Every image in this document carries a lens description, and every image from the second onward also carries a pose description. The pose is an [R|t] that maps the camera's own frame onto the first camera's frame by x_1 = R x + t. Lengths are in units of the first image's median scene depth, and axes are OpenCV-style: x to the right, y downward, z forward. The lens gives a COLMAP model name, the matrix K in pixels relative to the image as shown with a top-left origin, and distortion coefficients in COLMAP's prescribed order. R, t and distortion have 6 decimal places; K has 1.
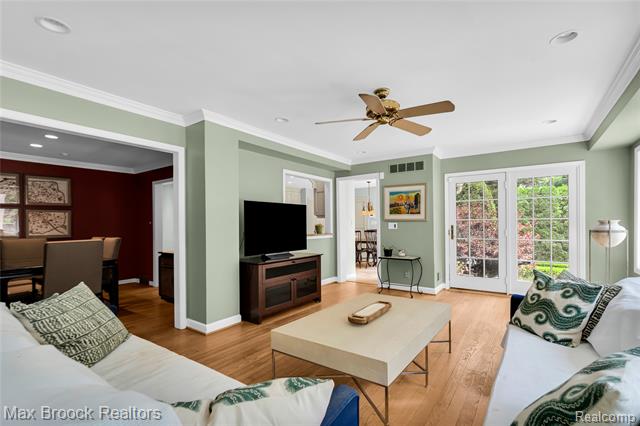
lens RADIAL K [[303.4, 0, 318.1], [0, 303.4, 224.8], [0, 0, 1]] dist [-0.000692, 0.000029]
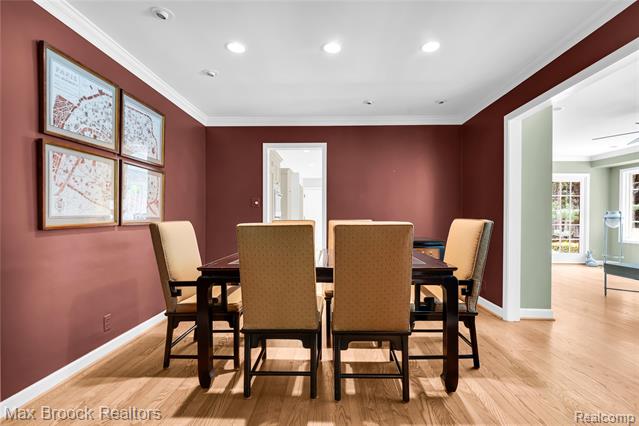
lens RADIAL K [[302.9, 0, 322.3], [0, 302.9, 218.6], [0, 0, 1]] dist [-0.000692, 0.000029]
pose [[0.820719, 0.009926, 0.571246, -0.916307], [-0.012269, 0.999925, 0.000253, 0.031758], [-0.571200, -0.007216, 0.820779, 0.390821]]
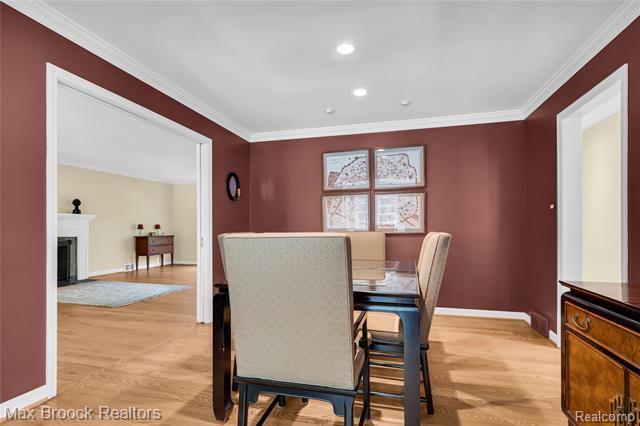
lens RADIAL K [[303.4, 0, 329.7], [0, 303.4, 224.5], [0, 0, 1]] dist [-0.000692, 0.000029]
pose [[0.363270, 0.001189, -0.931683, -0.272213], [0.002323, 0.999995, 0.002182, 0.021619], [0.931681, -0.002957, 0.363266, 0.576227]]
